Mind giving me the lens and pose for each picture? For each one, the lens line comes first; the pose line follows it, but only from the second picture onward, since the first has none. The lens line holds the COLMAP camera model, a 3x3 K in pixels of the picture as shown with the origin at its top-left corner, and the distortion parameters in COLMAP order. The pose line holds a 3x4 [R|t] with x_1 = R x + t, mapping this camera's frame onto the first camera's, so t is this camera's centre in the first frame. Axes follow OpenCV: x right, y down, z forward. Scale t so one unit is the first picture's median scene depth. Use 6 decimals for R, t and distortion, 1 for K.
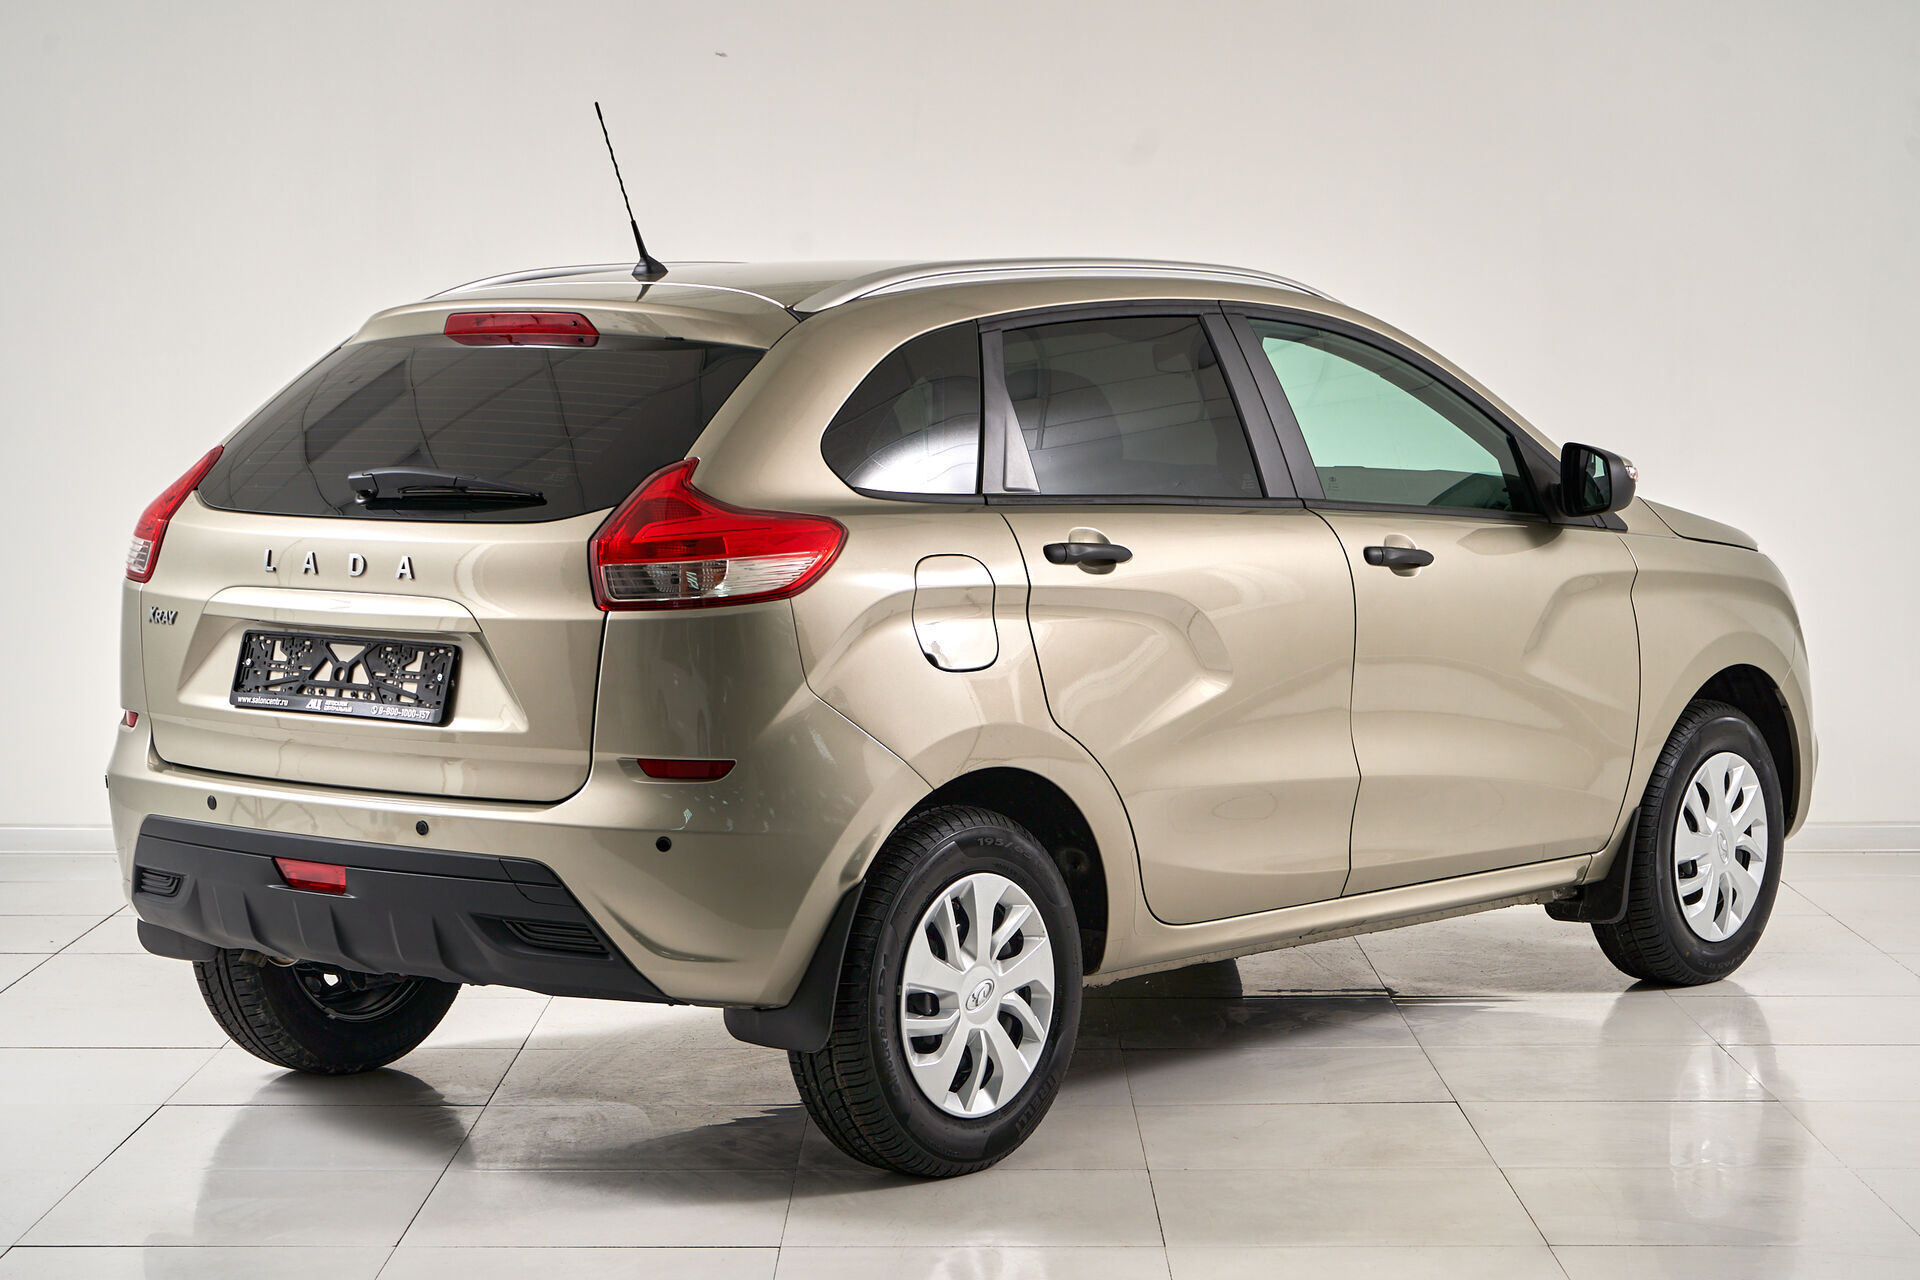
lens RADIAL K [[3766.5, 0, 1056.1], [0, 3766.5, 639.3], [0, 0, 1]] dist [0.031296, 0.016400]
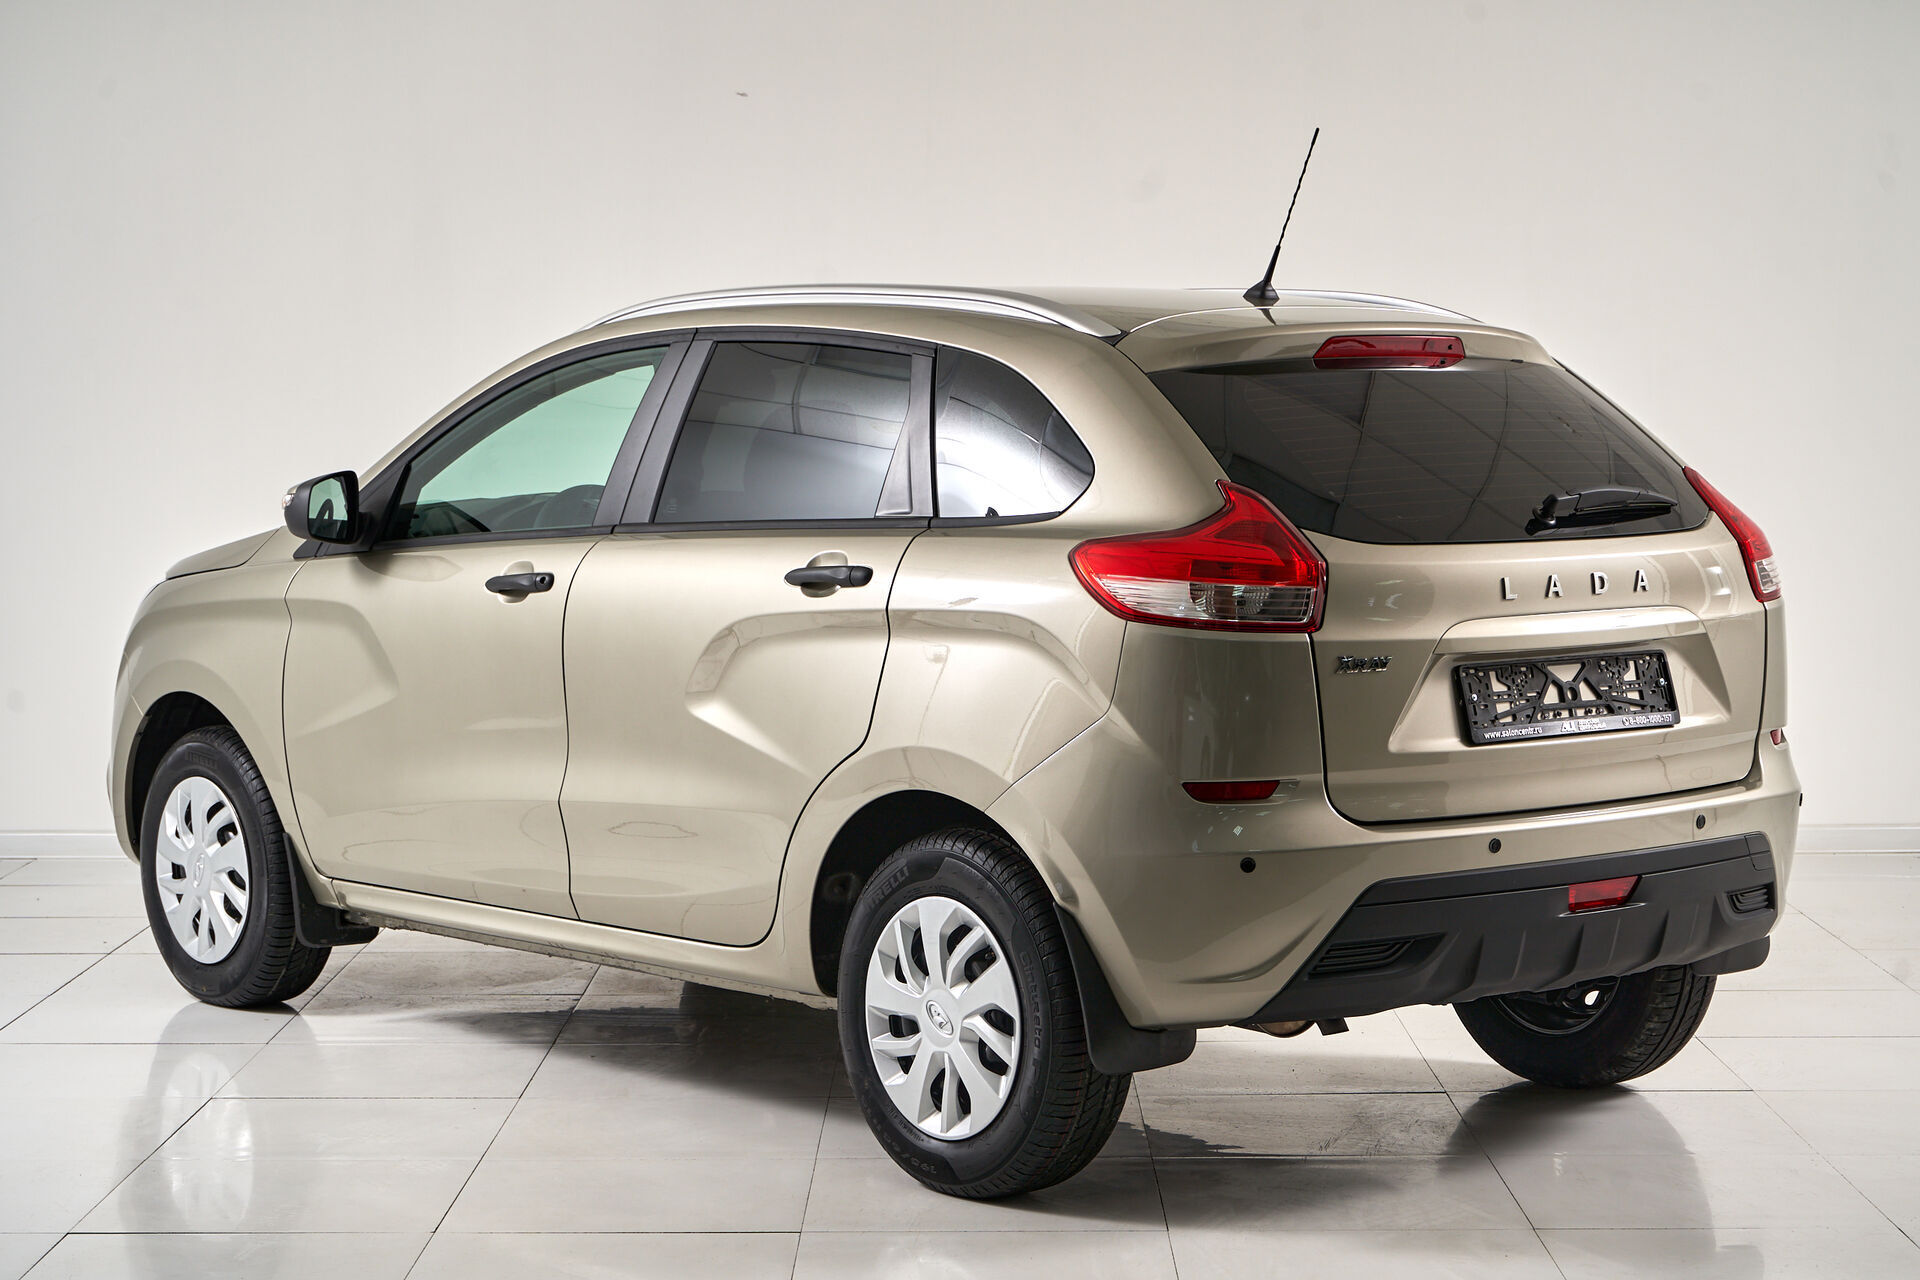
lens RADIAL K [[3766.5, 0, 1056.1], [0, 3766.5, 639.3], [0, 0, 1]] dist [0.031296, 0.016400]
pose [[0.200218, -0.071384, 0.977147, -1.193673], [0.079753, 0.995220, 0.056362, -0.072575], [-0.976500, 0.066646, 0.204954, 0.923474]]
